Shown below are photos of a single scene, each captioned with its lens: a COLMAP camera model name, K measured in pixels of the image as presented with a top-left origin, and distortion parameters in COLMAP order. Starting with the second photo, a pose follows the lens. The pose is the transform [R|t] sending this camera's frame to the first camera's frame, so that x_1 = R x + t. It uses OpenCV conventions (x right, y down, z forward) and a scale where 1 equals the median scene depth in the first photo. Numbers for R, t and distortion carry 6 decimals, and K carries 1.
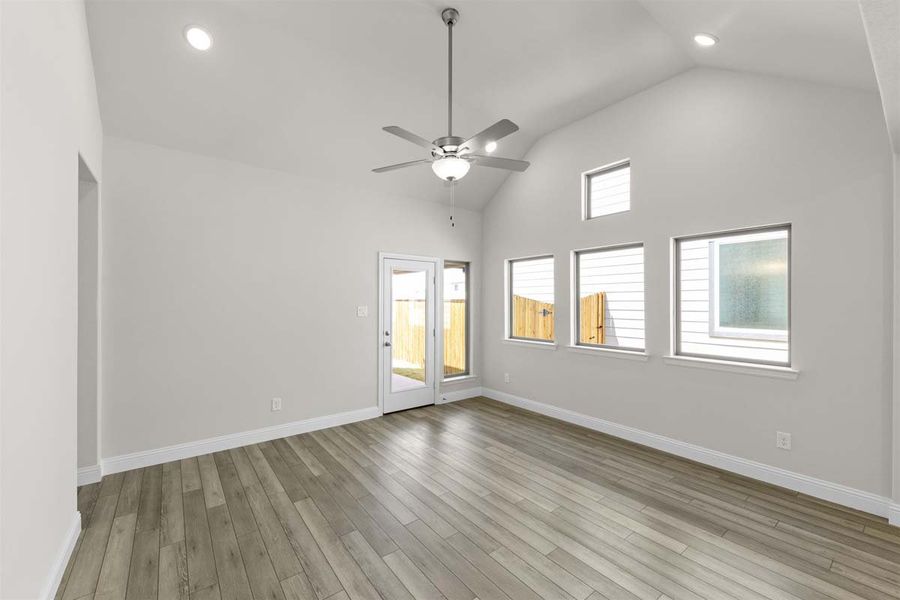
lens RADIAL K [[362.7, 0, 450.0], [0, 362.7, 300.0], [0, 0, 1]] dist [0.001467, -0.000006]
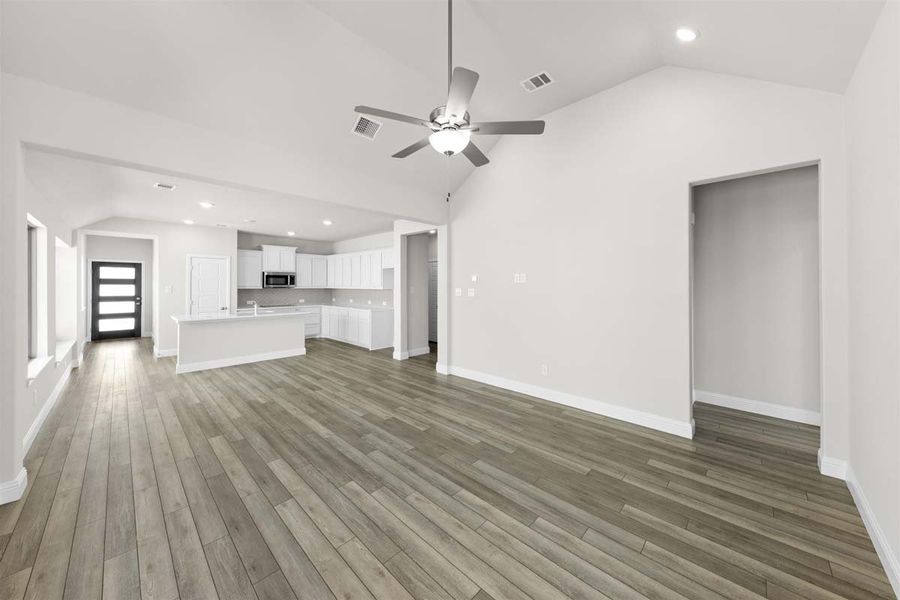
lens RADIAL K [[318.3, 0, 453.2], [0, 318.3, 284.8], [0, 0, 1]] dist [0.001341, -0.000043]
pose [[-0.987735, -0.000871, -0.156138, 0.102534], [-0.000386, 0.999995, -0.003137, 0.009472], [0.156140, -0.003038, -0.987730, 1.529459]]
